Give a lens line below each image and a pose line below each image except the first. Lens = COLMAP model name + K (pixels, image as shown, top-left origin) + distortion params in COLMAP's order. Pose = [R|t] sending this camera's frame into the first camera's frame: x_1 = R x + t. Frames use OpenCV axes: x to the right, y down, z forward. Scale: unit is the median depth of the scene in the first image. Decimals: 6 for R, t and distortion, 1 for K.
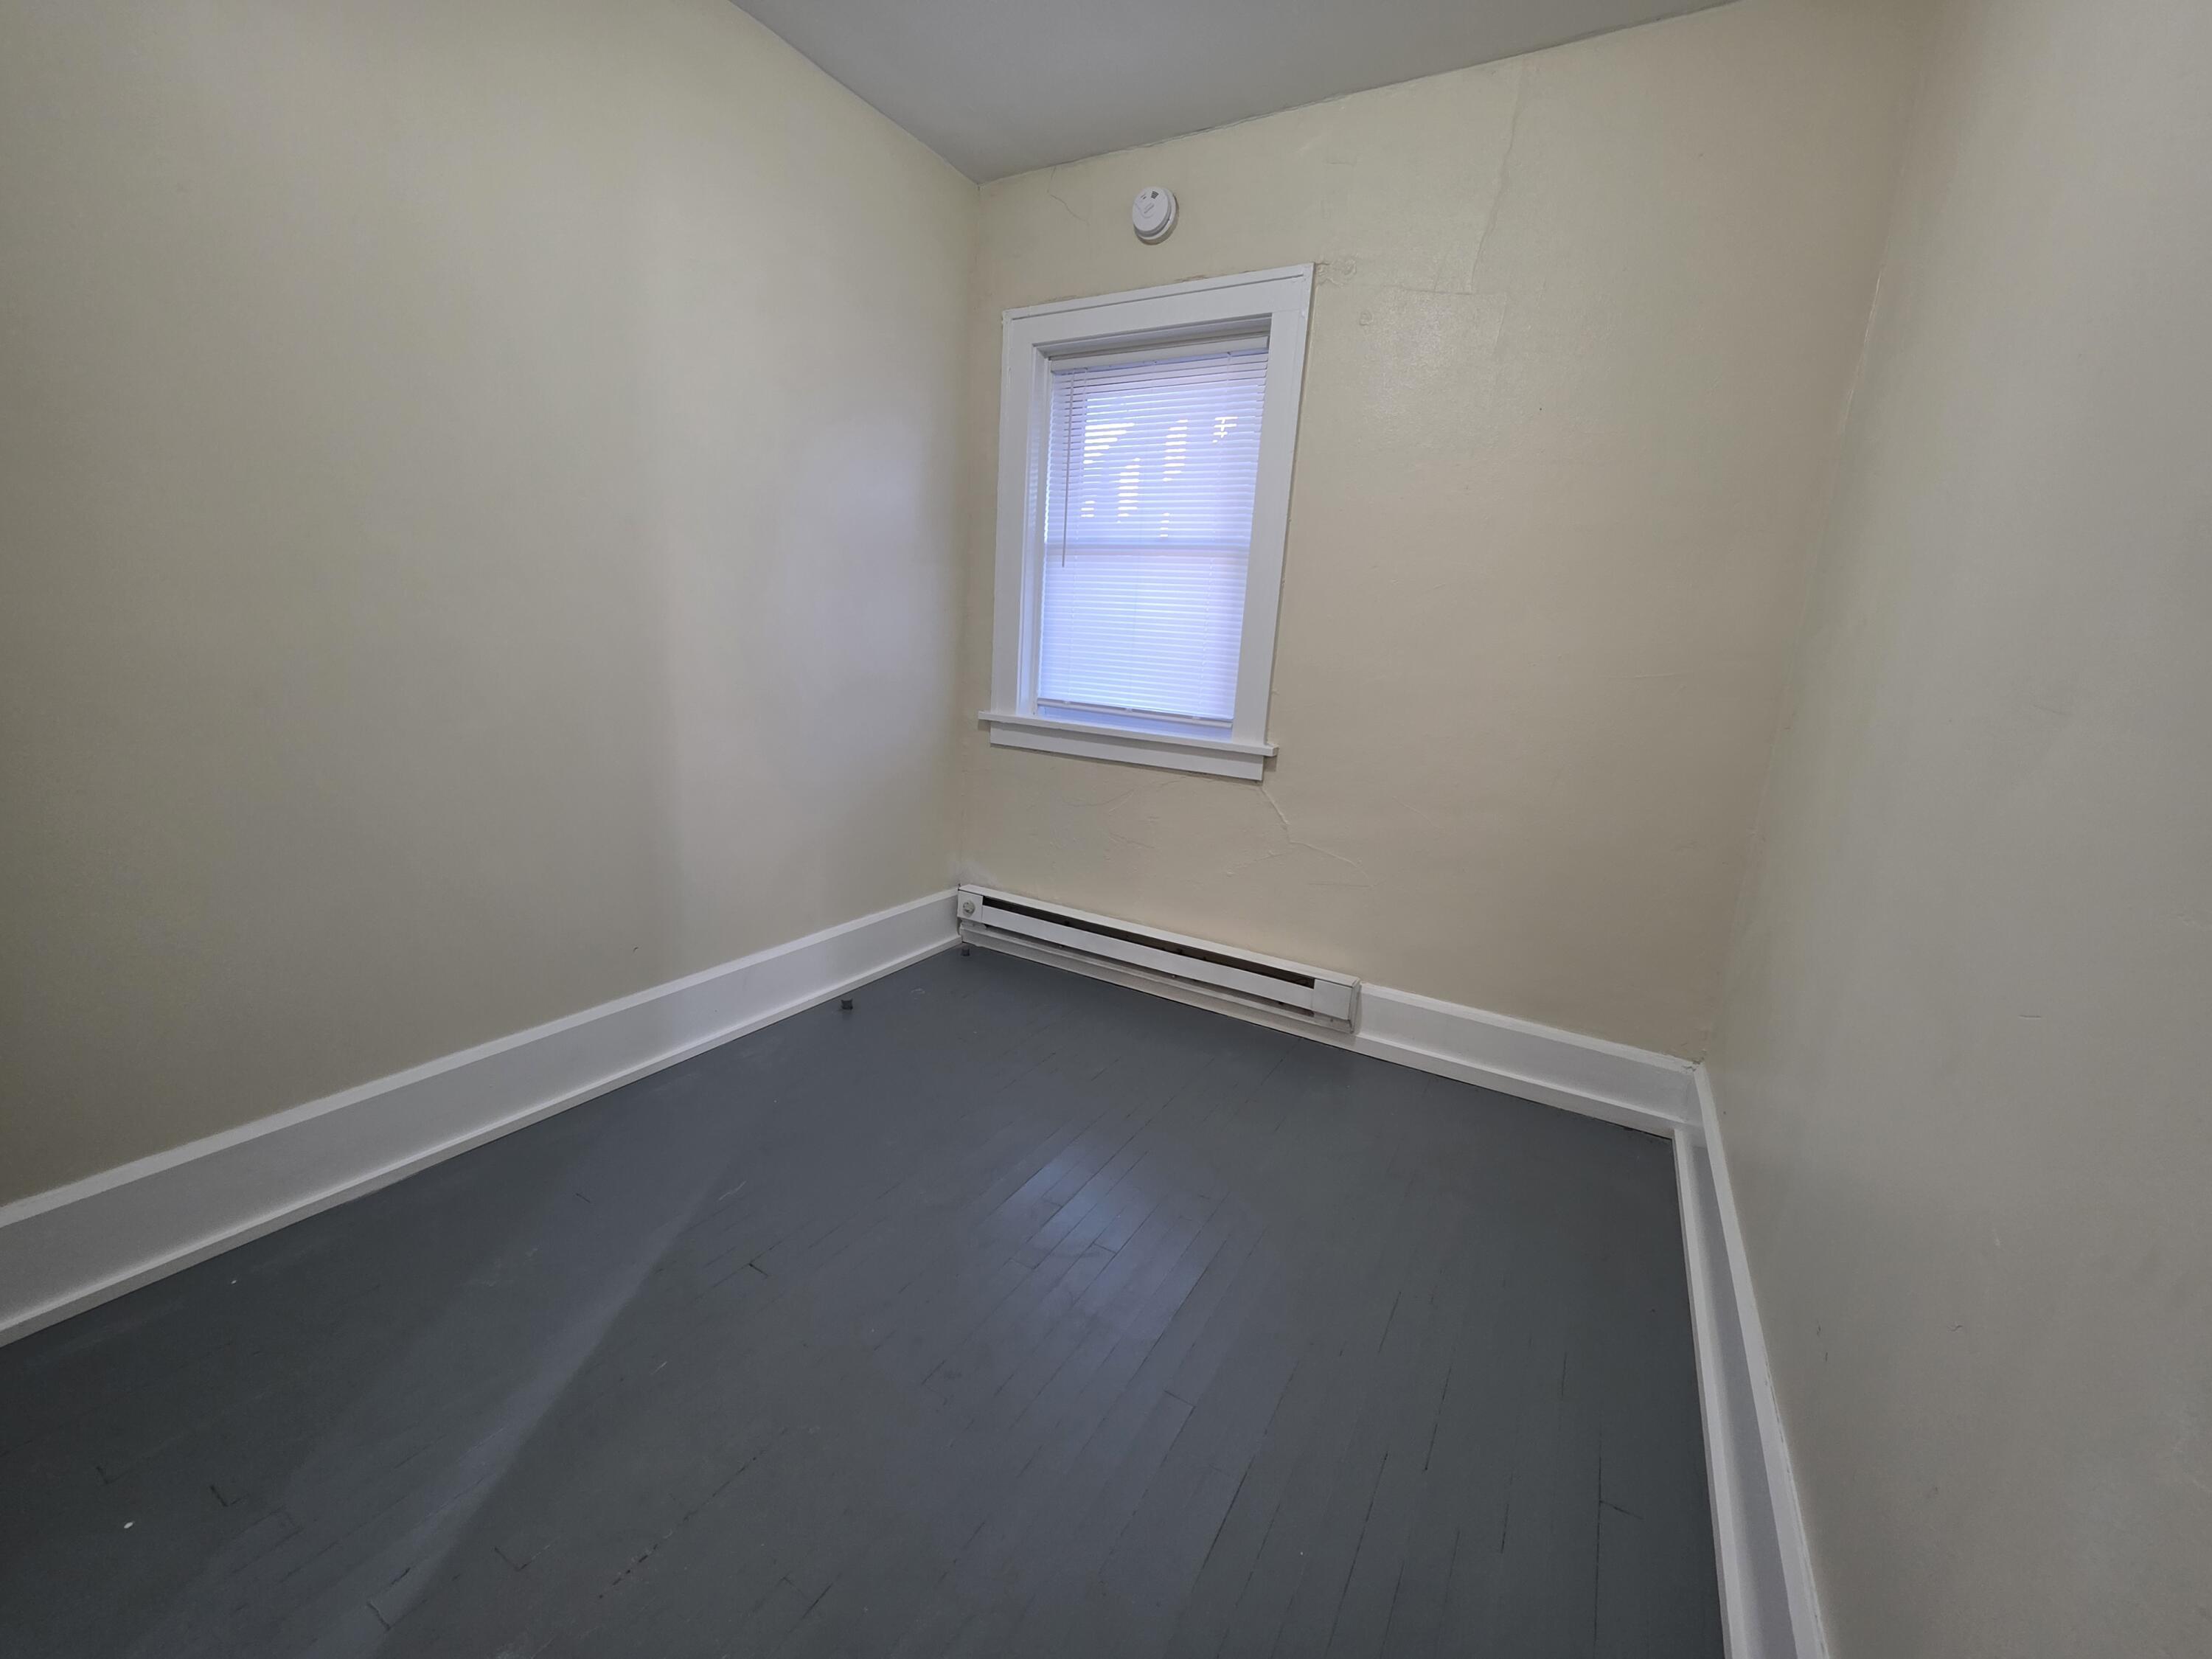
lens RADIAL K [[880.4, 0, 1104.0], [0, 880.4, 829.2], [0, 0, 1]] dist [-0.011047, -0.000151]
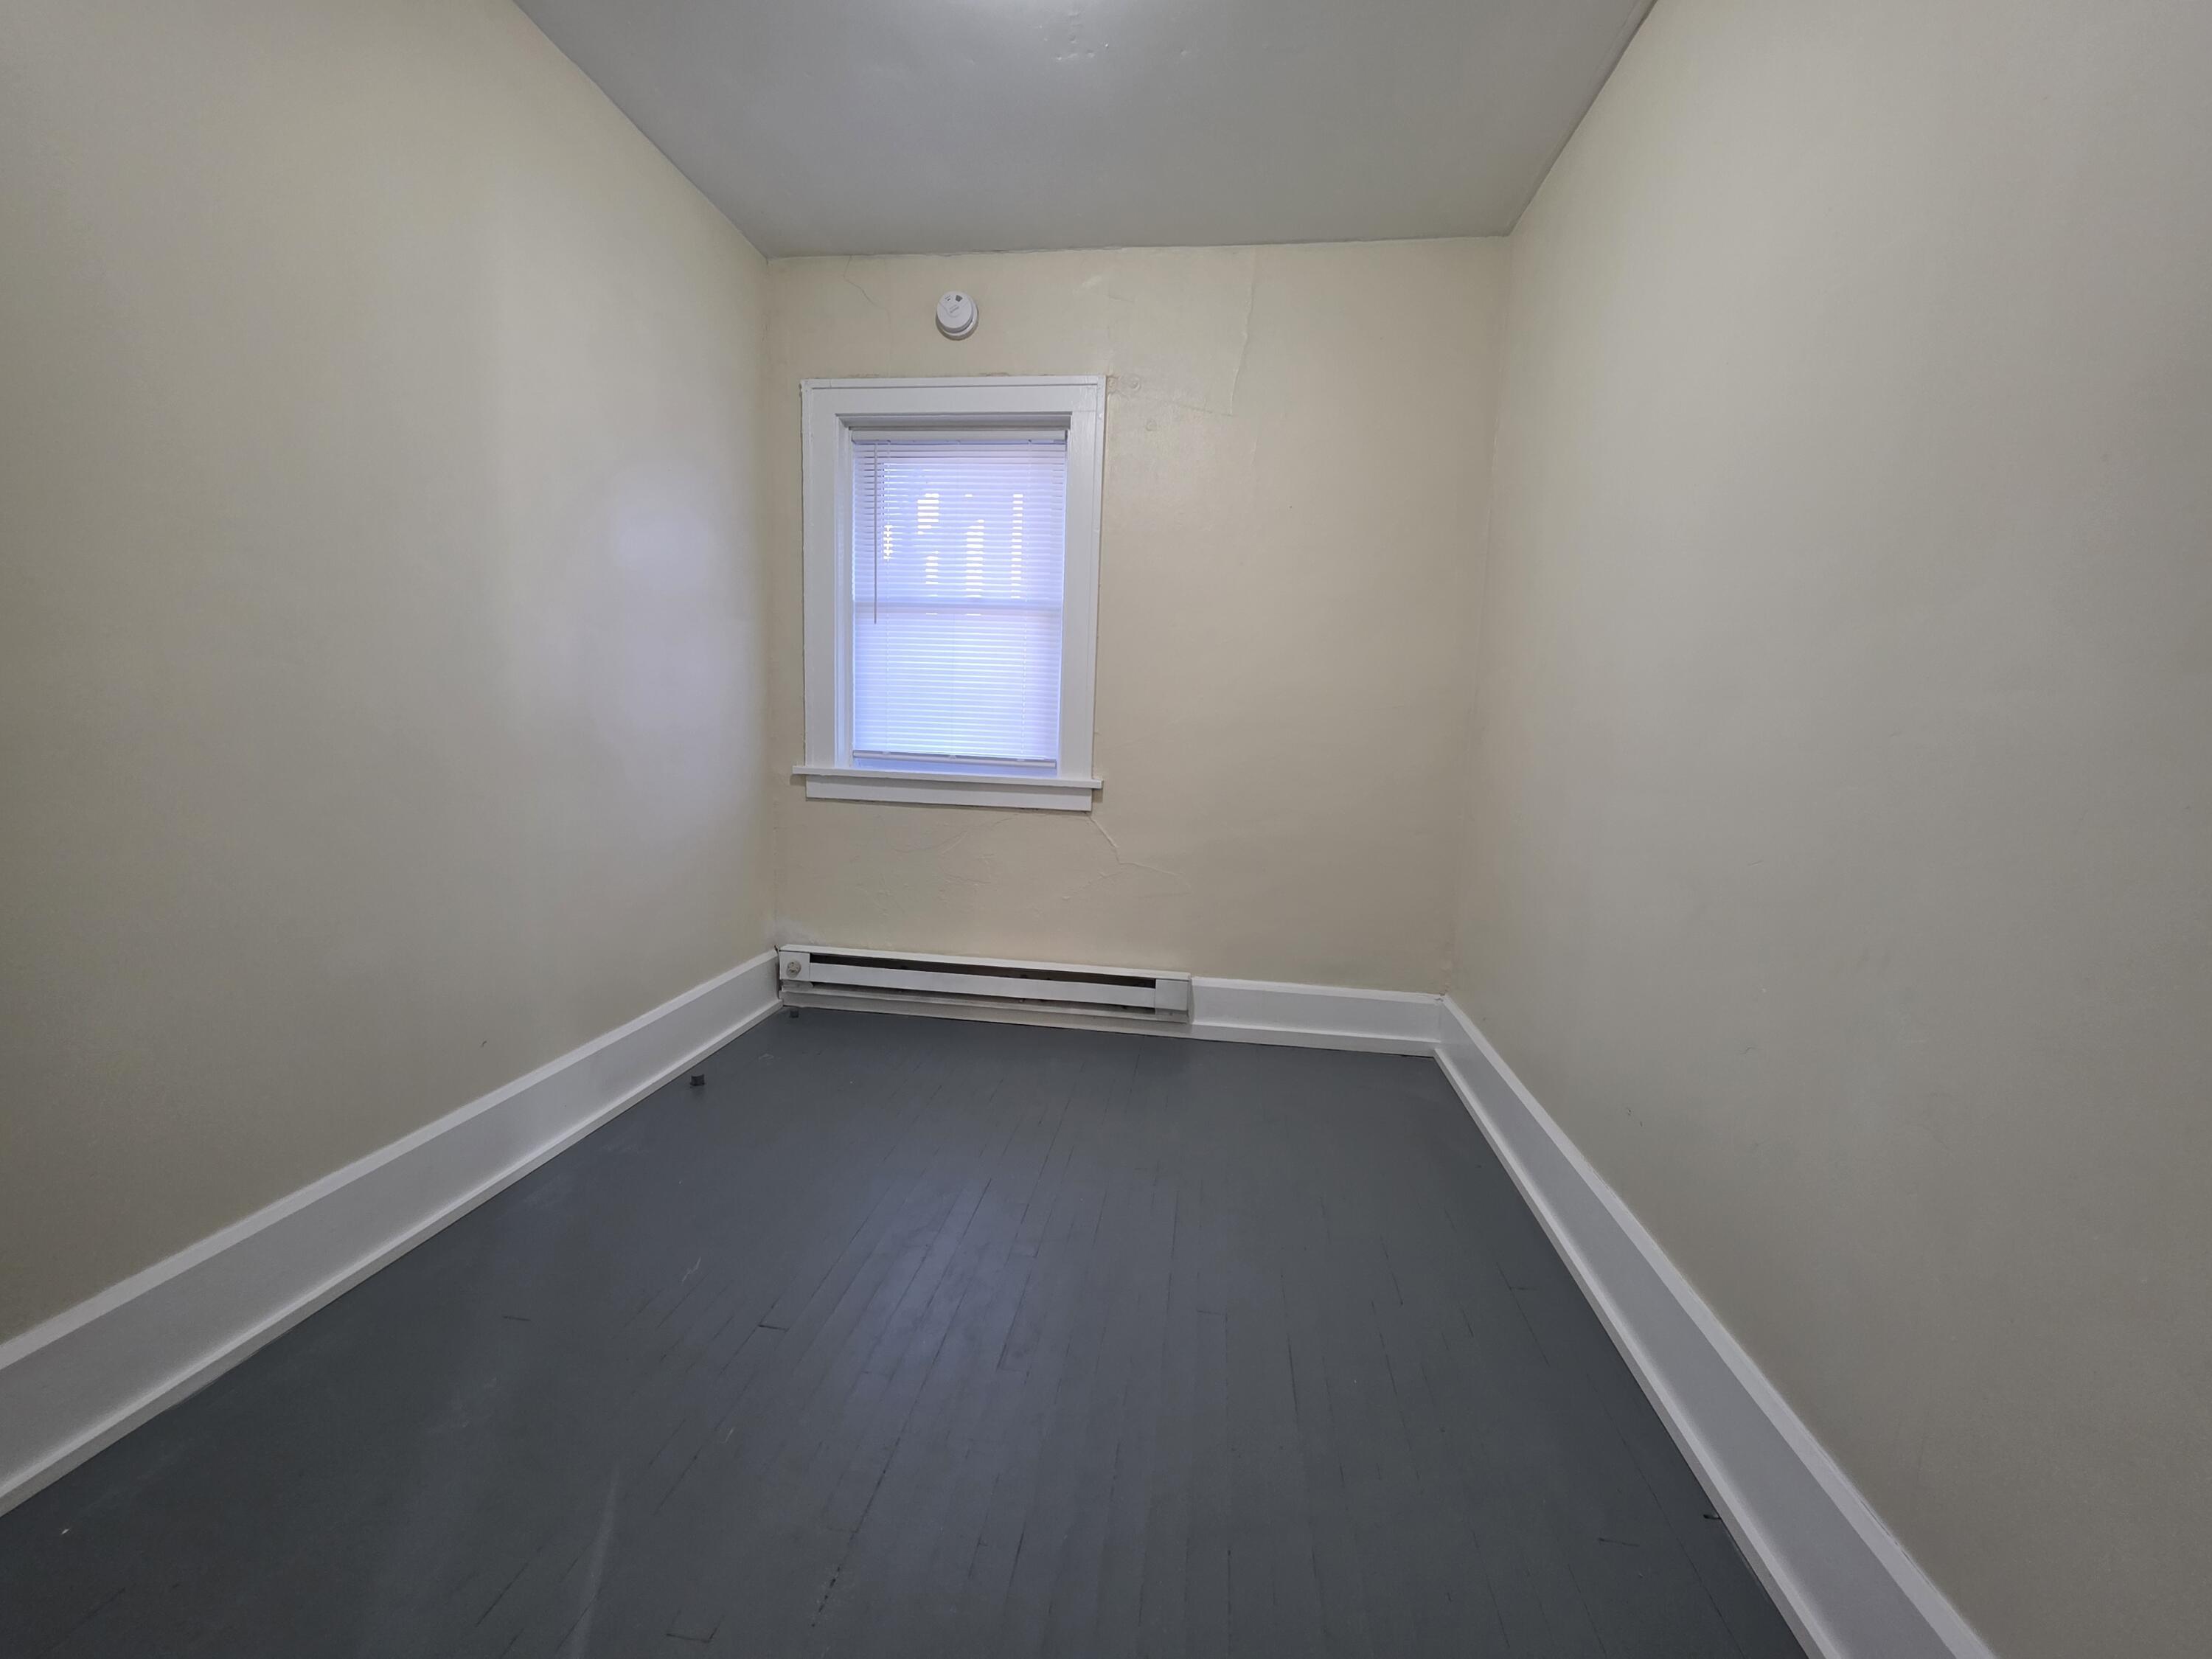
lens RADIAL K [[880.4, 0, 1107.7], [0, 880.4, 828.4], [0, 0, 1]] dist [-0.011047, -0.000151]
pose [[0.918098, -0.074374, 0.389314, -0.241124], [0.103616, 0.993116, -0.054629, 0.030809], [-0.382571, 0.090494, 0.919484, -0.044228]]
